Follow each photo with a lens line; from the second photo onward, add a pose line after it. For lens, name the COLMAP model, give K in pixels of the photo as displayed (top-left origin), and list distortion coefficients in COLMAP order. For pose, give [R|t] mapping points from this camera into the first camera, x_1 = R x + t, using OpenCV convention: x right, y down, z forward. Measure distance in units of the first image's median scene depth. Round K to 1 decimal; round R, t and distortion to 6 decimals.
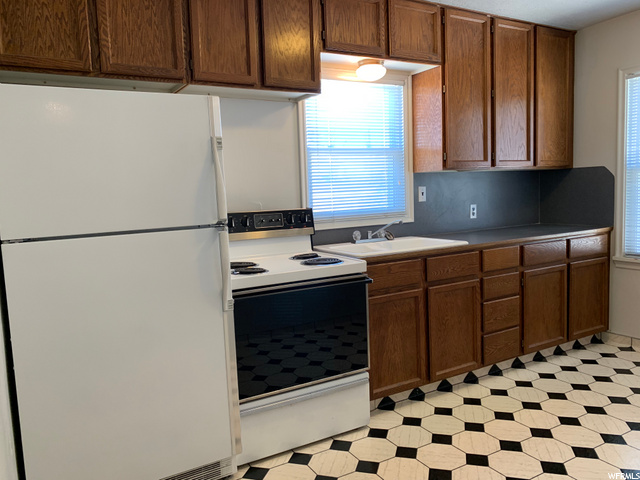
lens RADIAL K [[500.0, 0, 320.0], [0, 500.0, 240.0], [0, 0, 1]] dist [0.045407, -0.005023]
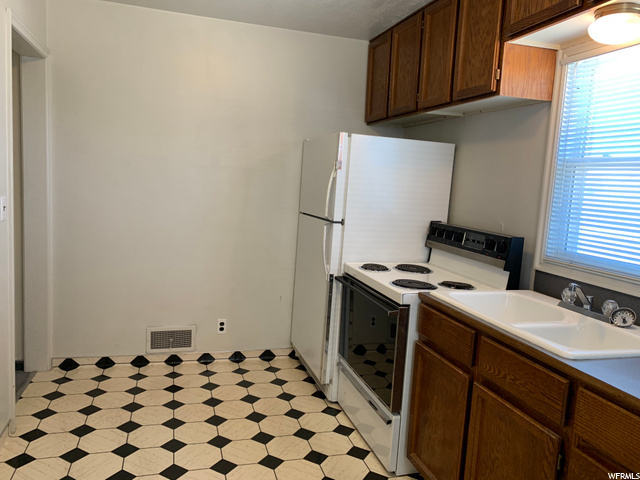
lens RADIAL K [[500.0, 0, 320.0], [0, 500.0, 240.0], [0, 0, 1]] dist [0.045407, -0.005023]
pose [[-0.247116, 0.144112, -0.958210, 0.810805], [-0.135996, 0.973933, 0.181549, -0.160962], [0.959395, 0.175177, -0.221076, 0.874433]]
